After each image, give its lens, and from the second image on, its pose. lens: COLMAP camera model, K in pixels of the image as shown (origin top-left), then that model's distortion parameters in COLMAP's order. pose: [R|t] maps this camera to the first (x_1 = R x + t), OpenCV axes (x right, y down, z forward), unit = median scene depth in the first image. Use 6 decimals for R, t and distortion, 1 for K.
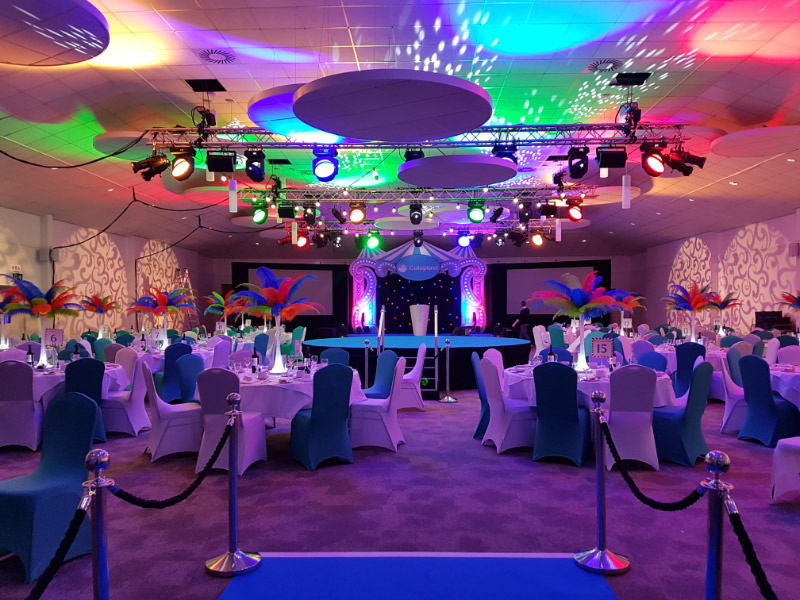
lens RADIAL K [[606.9, 0, 390.2], [0, 606.9, 314.6], [0, 0, 1]] dist [0.045837, 0.007191]
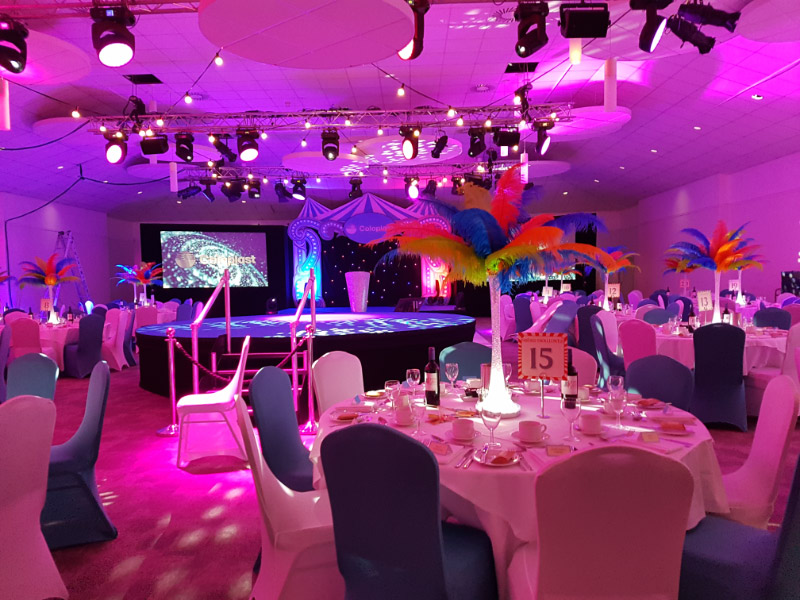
lens RADIAL K [[606.9, 0, 397.4], [0, 606.9, 303.2], [0, 0, 1]] dist [0.045837, 0.007191]
pose [[0.999582, -0.017678, 0.022895, 0.069659], [0.016971, 0.999384, 0.030715, 0.001545], [-0.023424, -0.030313, 0.999266, 0.171370]]
